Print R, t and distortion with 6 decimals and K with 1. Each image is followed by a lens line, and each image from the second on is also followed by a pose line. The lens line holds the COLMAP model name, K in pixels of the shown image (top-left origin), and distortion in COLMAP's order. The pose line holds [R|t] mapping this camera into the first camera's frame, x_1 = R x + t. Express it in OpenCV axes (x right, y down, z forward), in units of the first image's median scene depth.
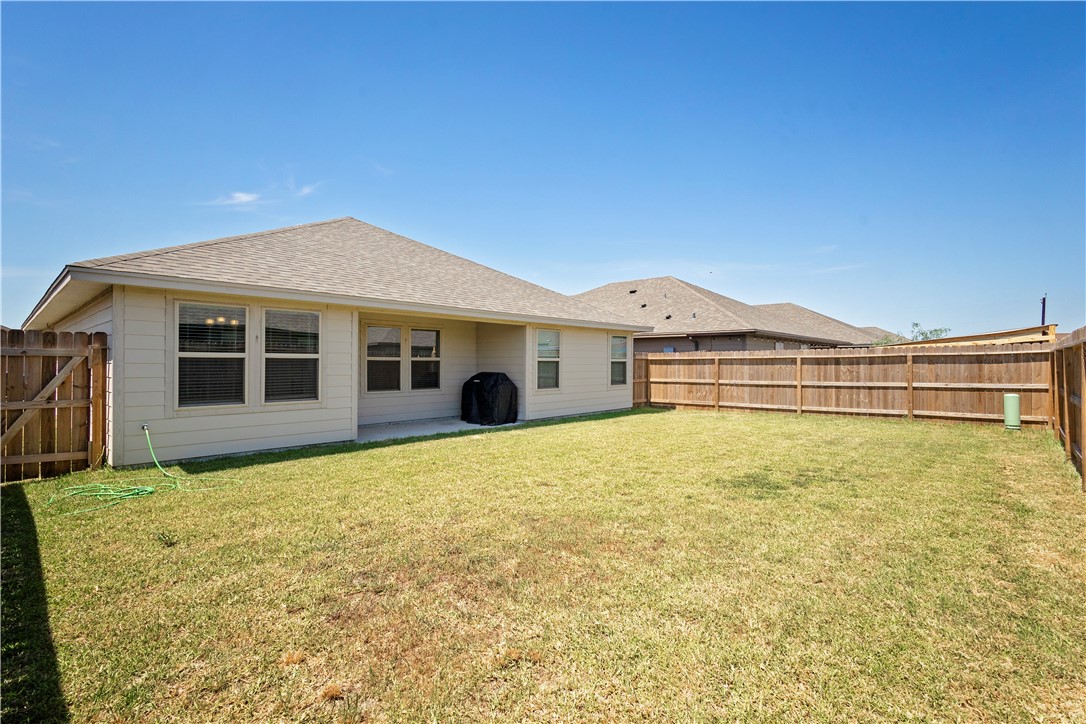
lens RADIAL K [[496.2, 0, 542.4], [0, 496.2, 359.2], [0, 0, 1]] dist [0.002841, 0.000254]
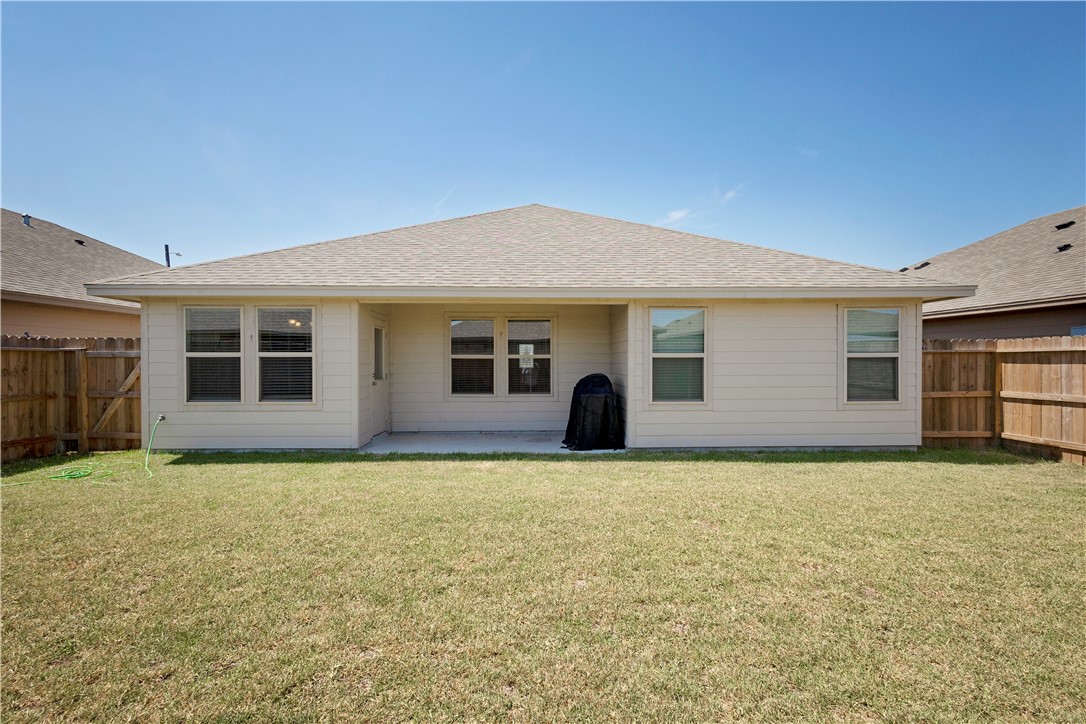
lens RADIAL K [[496.2, 0, 542.4], [0, 496.2, 359.2], [0, 0, 1]] dist [0.002841, 0.000254]
pose [[0.698330, -0.005111, -0.715757, 0.358483], [0.008829, 0.999960, 0.001474, 0.003332], [0.715721, -0.007349, 0.698348, 0.458720]]
